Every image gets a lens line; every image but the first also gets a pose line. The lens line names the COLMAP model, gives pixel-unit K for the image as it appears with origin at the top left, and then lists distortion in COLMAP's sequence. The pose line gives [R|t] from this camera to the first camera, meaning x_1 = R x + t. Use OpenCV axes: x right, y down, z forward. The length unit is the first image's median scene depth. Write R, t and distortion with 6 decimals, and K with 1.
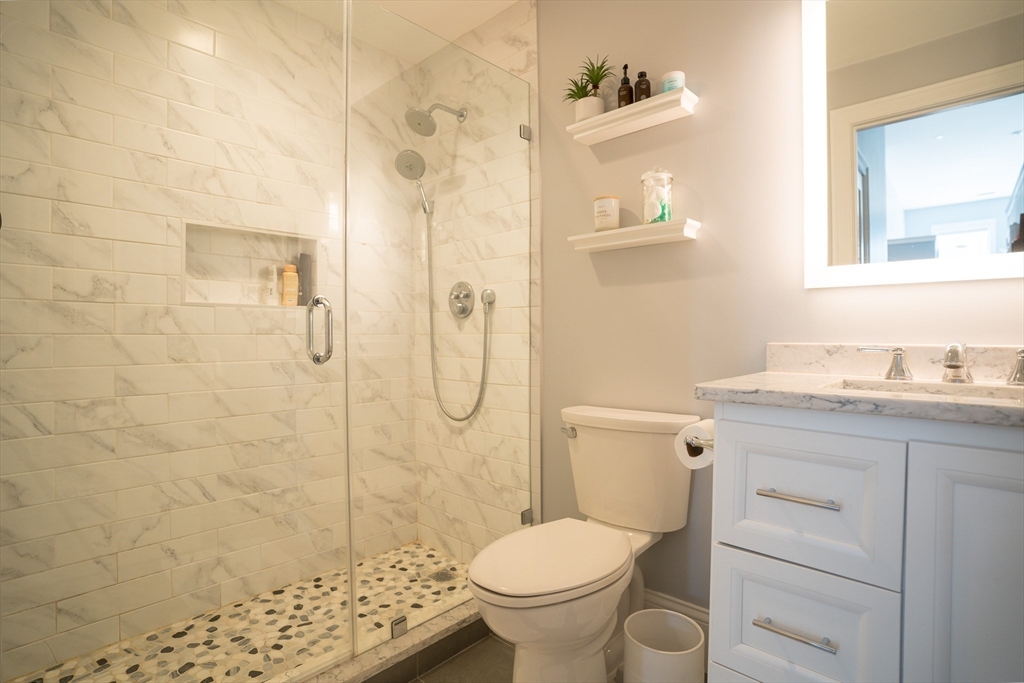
lens RADIAL K [[513.0, 0, 514.9], [0, 513.0, 338.3], [0, 0, 1]] dist [-0.075038, 0.037585]
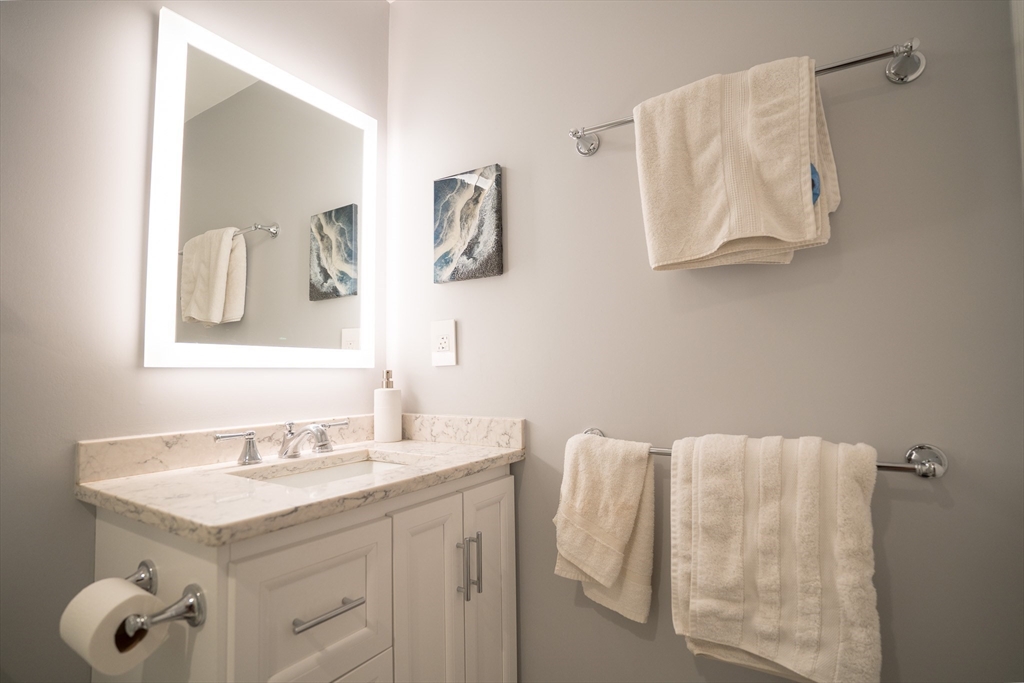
lens RADIAL K [[513.0, 0, 514.9], [0, 513.0, 338.3], [0, 0, 1]] dist [-0.075038, 0.037585]
pose [[-0.185299, 0.062935, 0.980665, -0.349586], [0.018278, 0.997995, -0.060593, -0.099627], [-0.982512, 0.006697, -0.186078, 0.660898]]
